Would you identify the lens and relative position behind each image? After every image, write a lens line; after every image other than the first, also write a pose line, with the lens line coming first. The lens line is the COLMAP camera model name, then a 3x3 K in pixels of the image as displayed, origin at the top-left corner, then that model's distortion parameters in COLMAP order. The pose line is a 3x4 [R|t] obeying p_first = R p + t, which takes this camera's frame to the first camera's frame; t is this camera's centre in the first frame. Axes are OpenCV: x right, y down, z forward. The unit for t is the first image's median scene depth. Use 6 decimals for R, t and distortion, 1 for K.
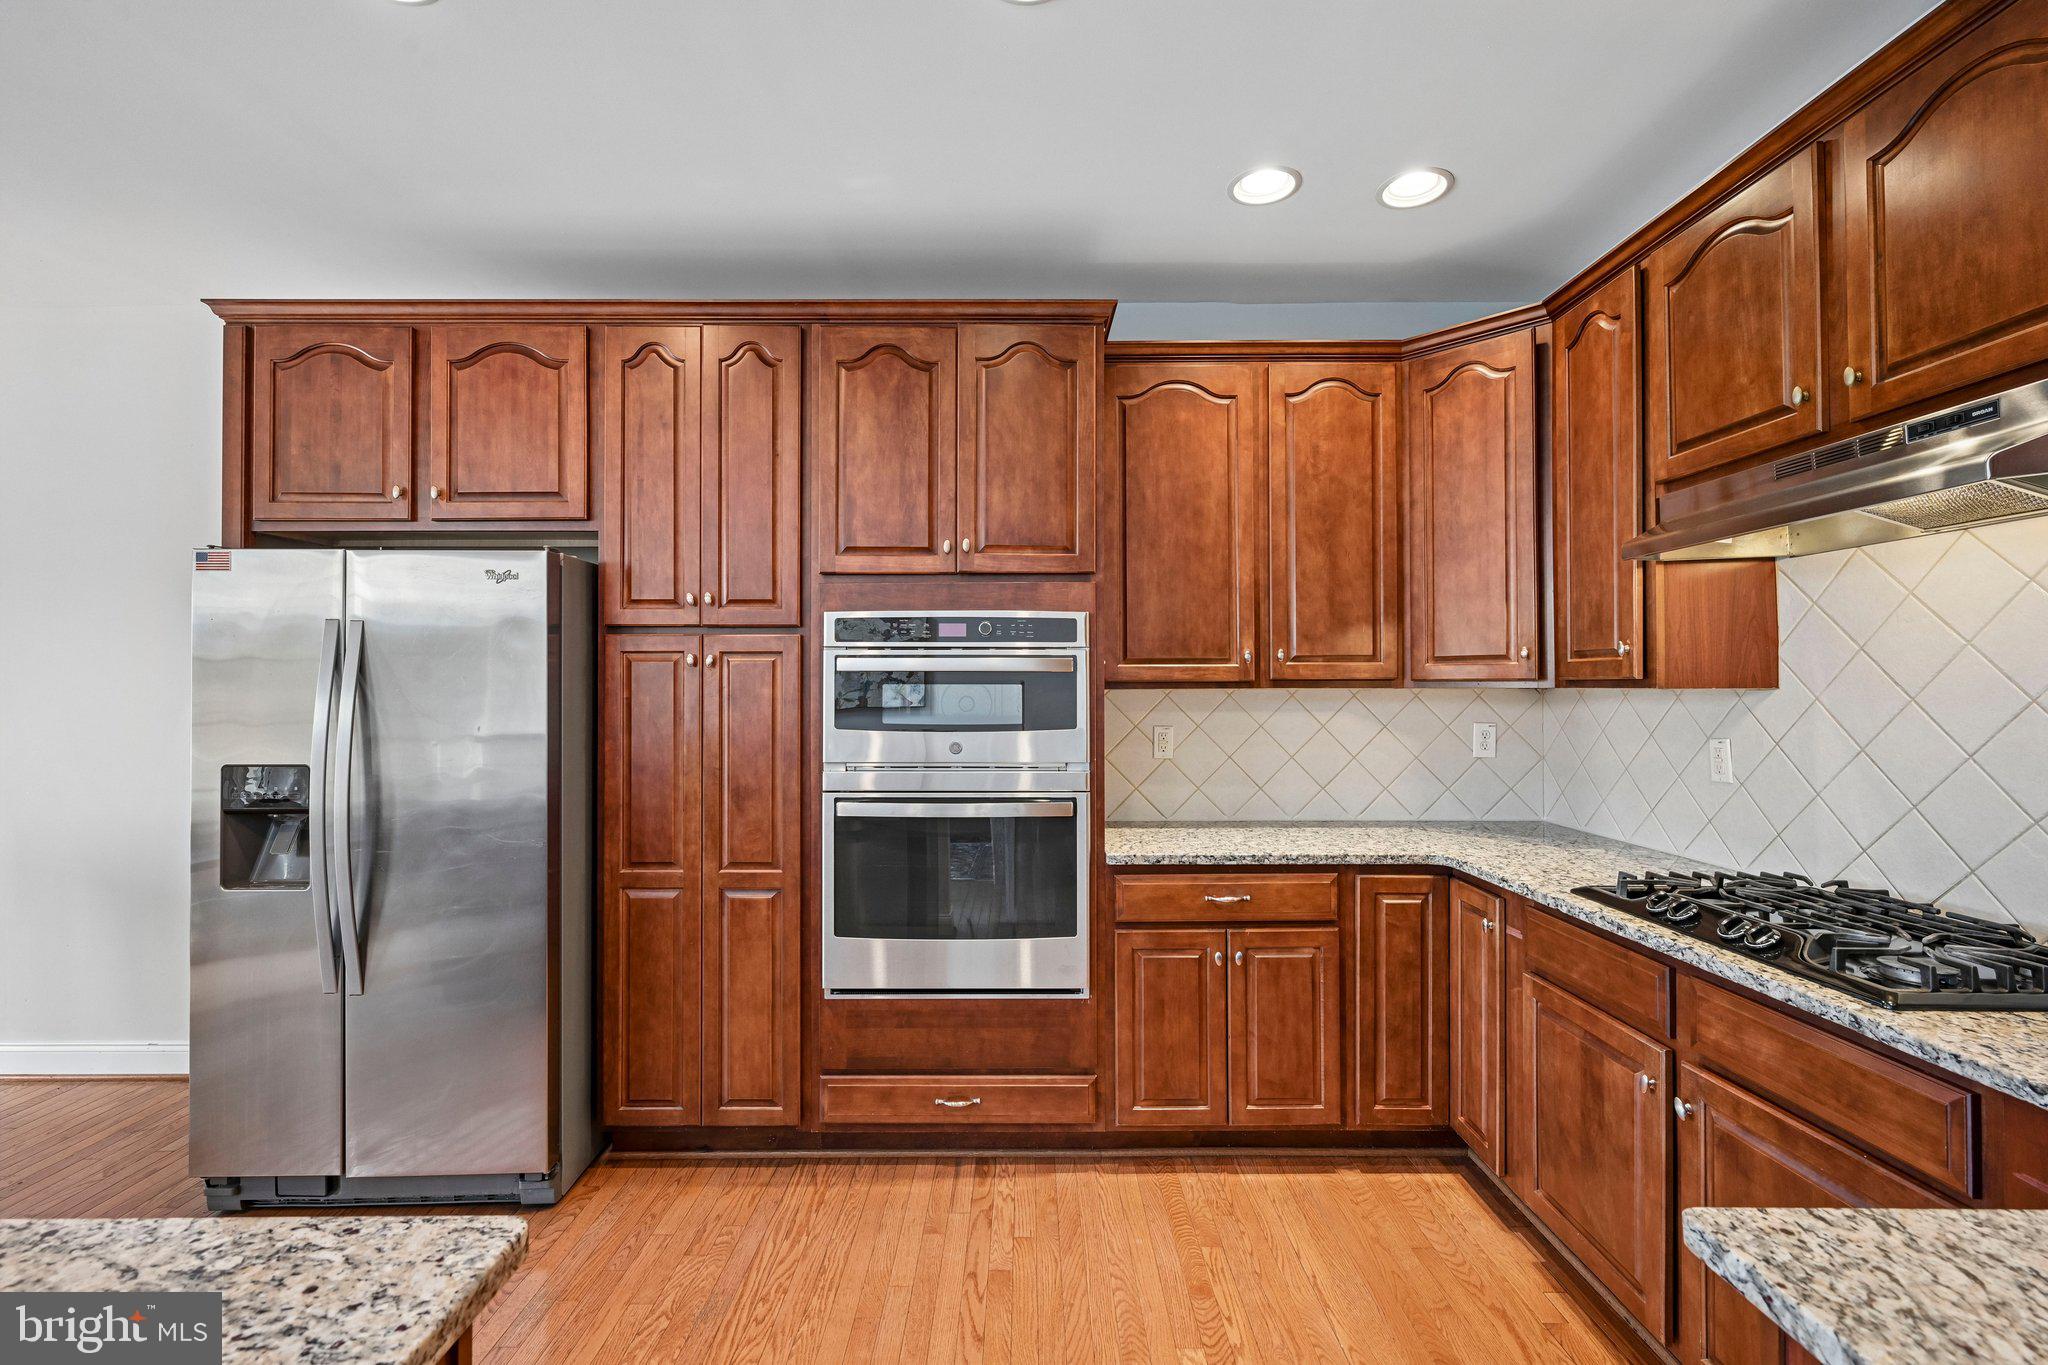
lens RADIAL K [[899.1, 0, 1024.6], [0, 899.1, 679.2], [0, 0, 1]] dist [0.000309, -0.000230]
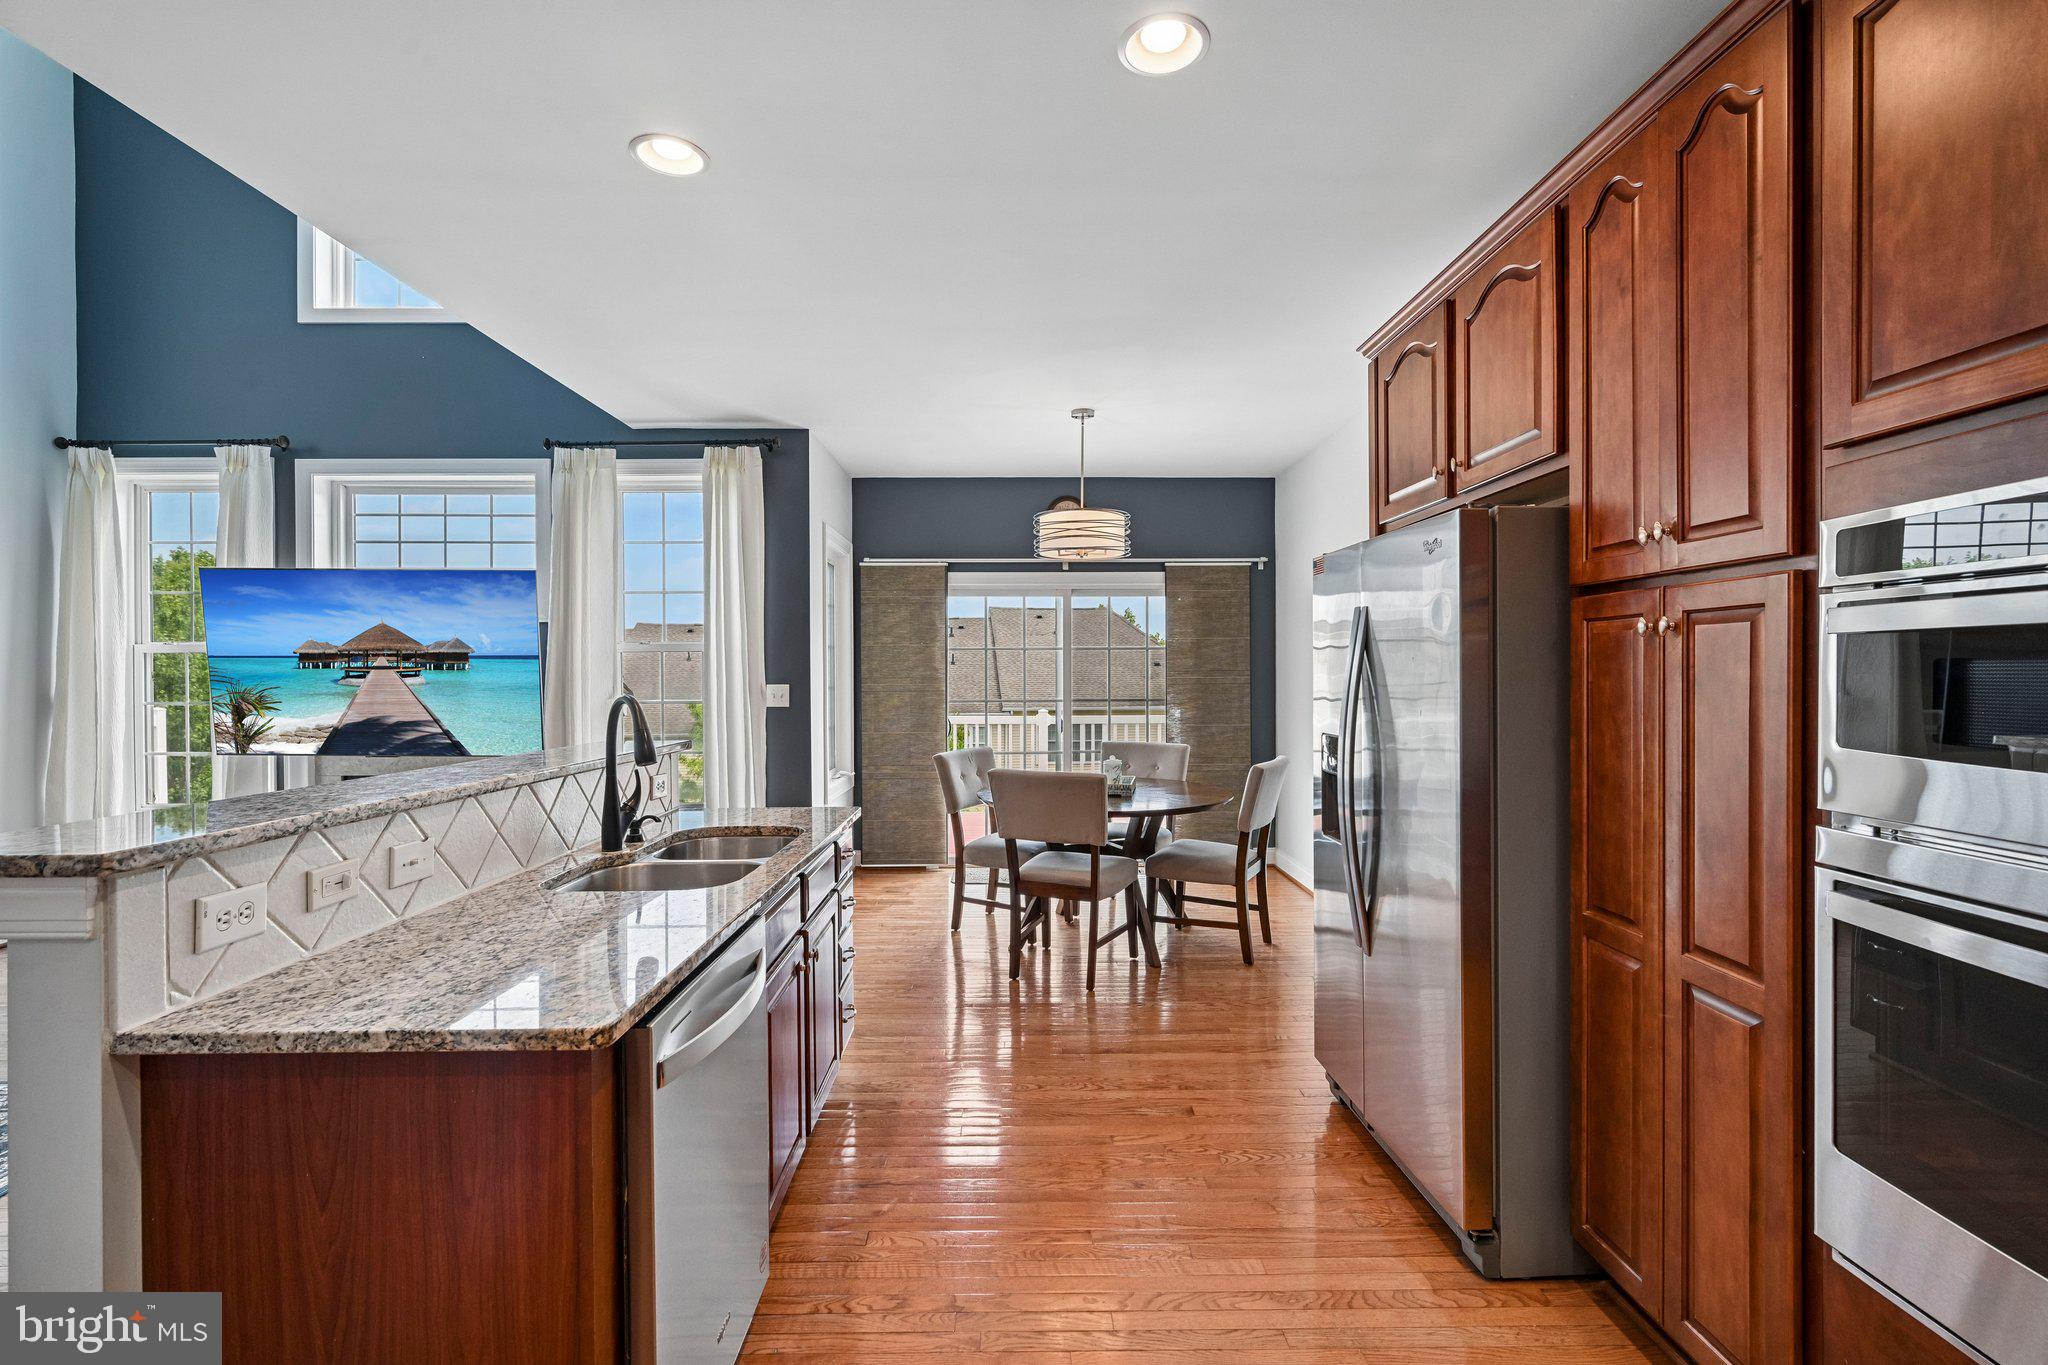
lens RADIAL K [[899.1, 0, 1025.3], [0, 899.1, 678.3], [0, 0, 1]] dist [0.000309, -0.000230]
pose [[0.006607, 0.008299, -0.999944, 0.295237], [0.014322, 0.999862, 0.008393, 0.005041], [0.999876, -0.014377, 0.006487, 0.529940]]
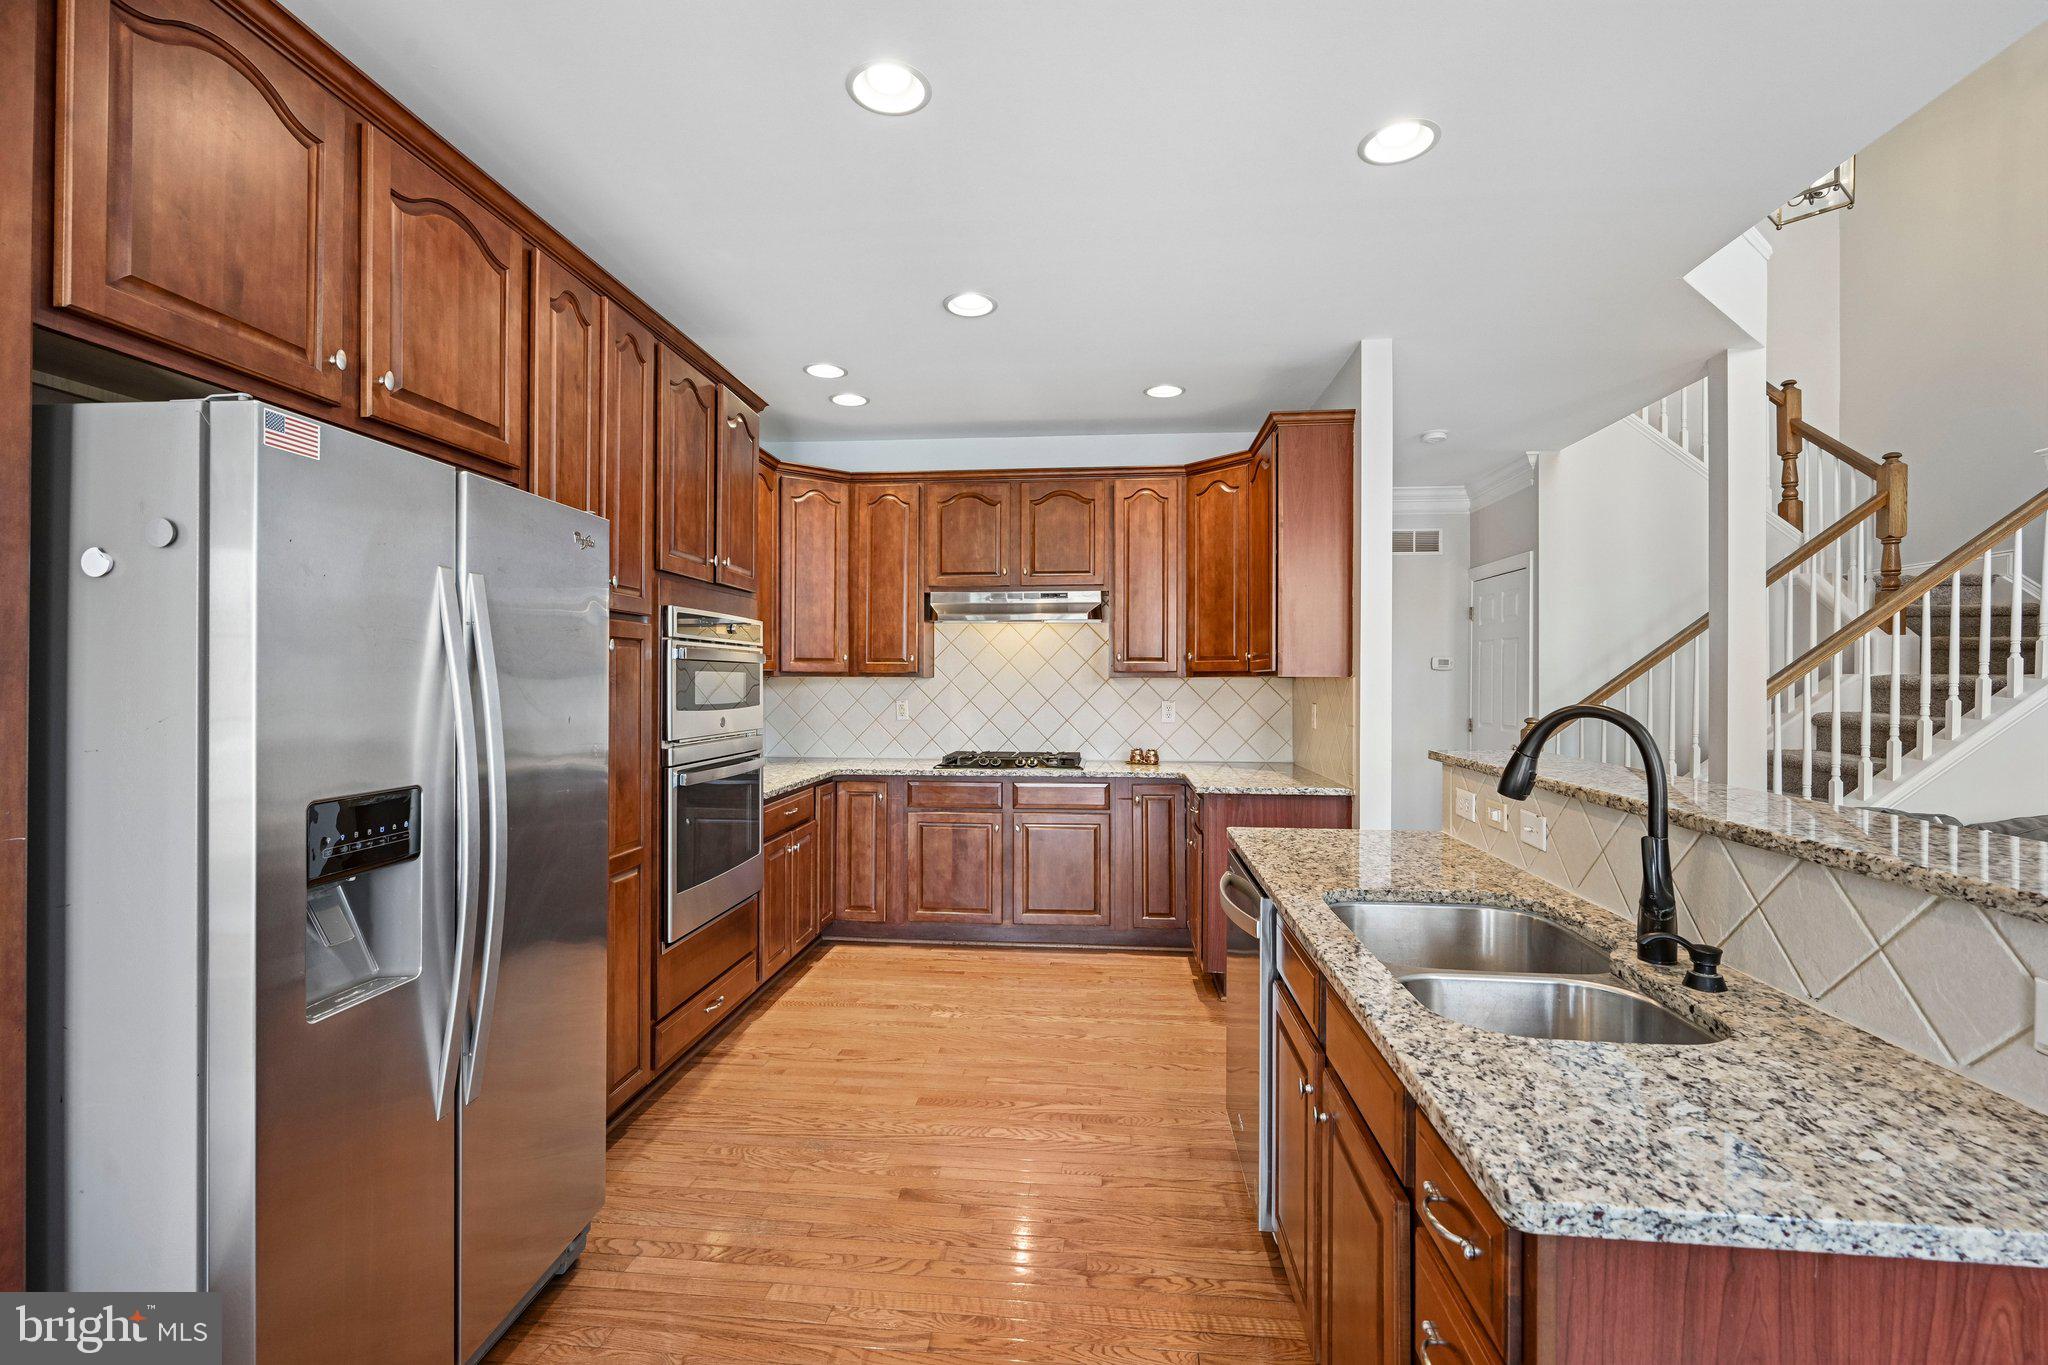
lens RADIAL K [[899.1, 0, 1017.8], [0, 899.1, 675.1], [0, 0, 1]] dist [0.000309, -0.000230]
pose [[0.102388, 0.006082, 0.994726, -1.276441], [-0.012779, 0.999907, -0.004798, 0.011356], [-0.994662, -0.012220, 0.102456, 0.454251]]
